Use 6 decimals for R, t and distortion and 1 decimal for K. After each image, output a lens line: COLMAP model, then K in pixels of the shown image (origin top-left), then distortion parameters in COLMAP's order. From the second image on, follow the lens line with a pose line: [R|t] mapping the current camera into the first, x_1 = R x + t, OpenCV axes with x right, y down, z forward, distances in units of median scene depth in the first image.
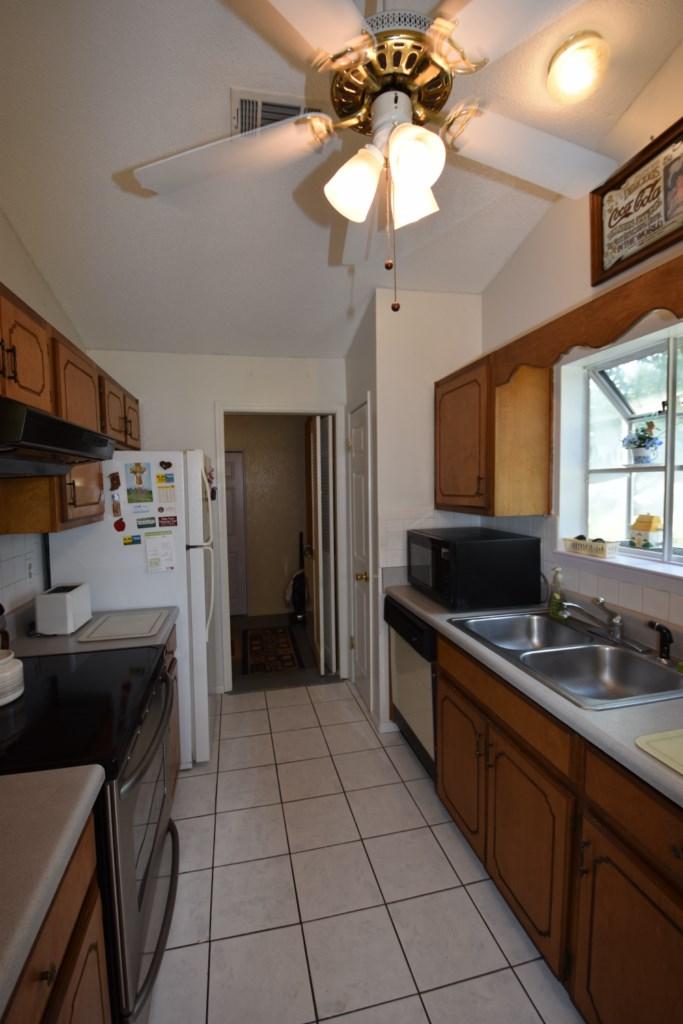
lens RADIAL K [[446.6, 0, 333.3], [0, 446.6, 510.6], [0, 0, 1]] dist [0.016564, -0.022754]
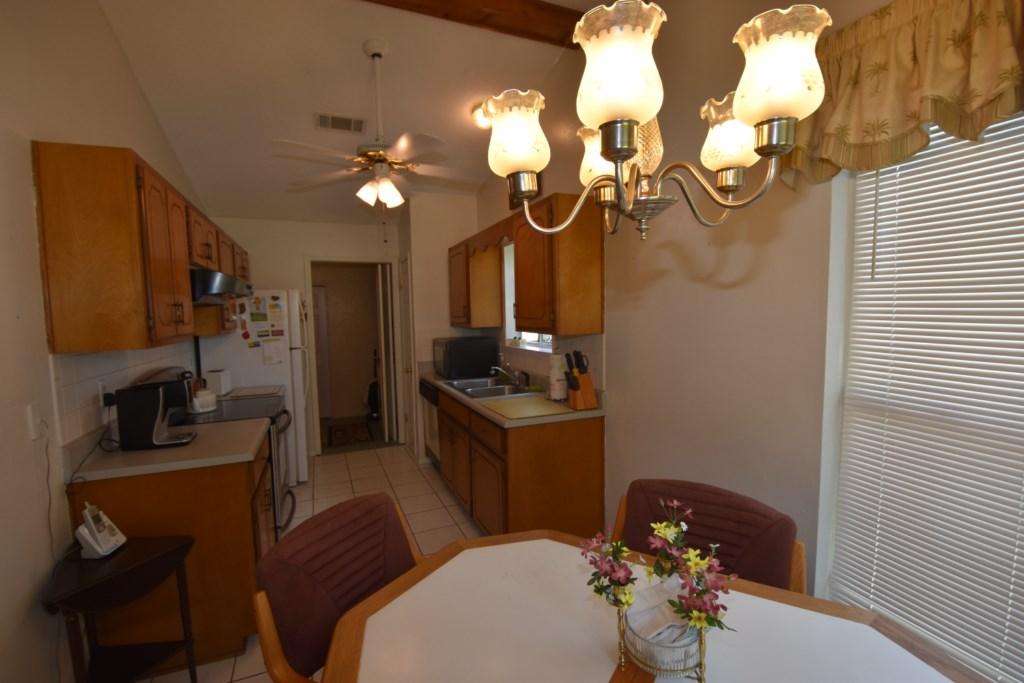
lens RADIAL K [[448.6, 0, 514.3], [0, 448.6, 351.1], [0, 0, 1]] dist [0.001004, -0.008059]
pose [[0.980517, -0.018352, 0.195575, 0.167288], [0.014099, 0.999633, 0.023117, 0.069189], [-0.195928, -0.019909, 0.980416, -0.828497]]
